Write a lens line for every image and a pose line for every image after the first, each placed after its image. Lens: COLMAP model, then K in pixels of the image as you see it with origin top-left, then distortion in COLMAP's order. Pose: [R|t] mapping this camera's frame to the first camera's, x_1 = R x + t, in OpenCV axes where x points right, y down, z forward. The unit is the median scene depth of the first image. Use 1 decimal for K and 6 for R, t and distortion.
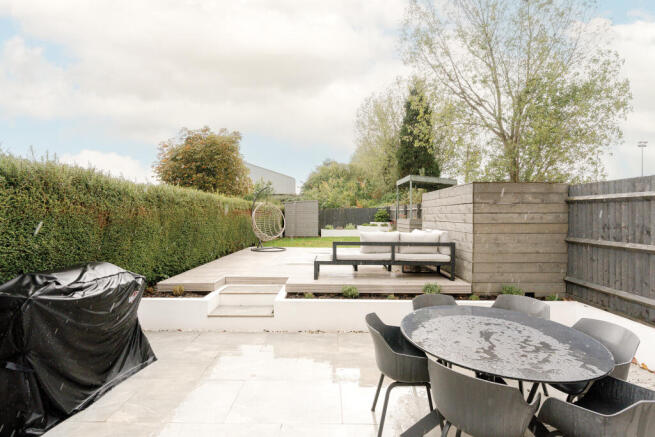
lens RADIAL K [[303.1, 0, 323.4], [0, 303.1, 207.4], [0, 0, 1]] dist [0.001305, 0.000118]
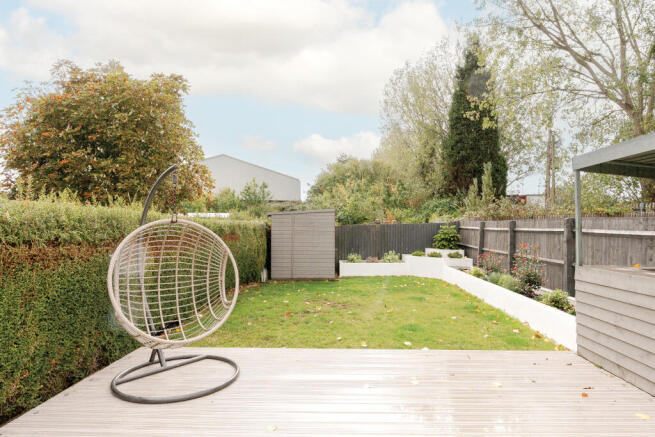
lens RADIAL K [[358.1, 0, 330.3], [0, 358.1, 214.2], [0, 0, 1]] dist [0.001780, 0.000466]
pose [[0.999882, 0.005239, -0.014417, -0.015242], [-0.005377, 0.999940, -0.009595, -0.008599], [0.014366, 0.009671, 0.999850, 0.325986]]
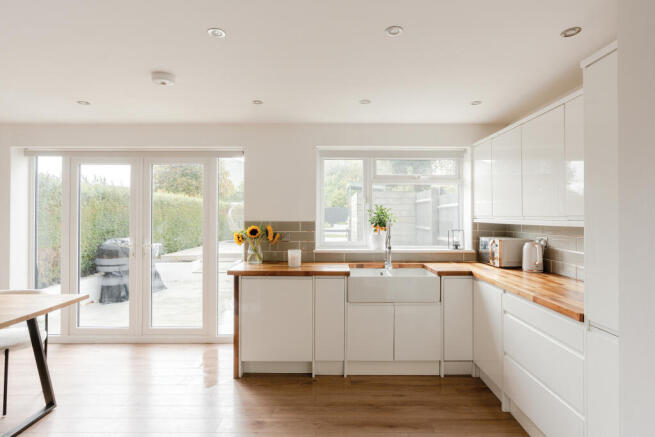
lens RADIAL K [[358.1, 0, 330.3], [0, 358.1, 214.2], [0, 0, 1]] dist [0.001780, 0.000466]
pose [[0.999969, -0.003426, 0.007153, 0.090700], [0.003275, 0.999774, 0.020993, -0.000722], [-0.007223, -0.020969, 0.999754, -0.243460]]
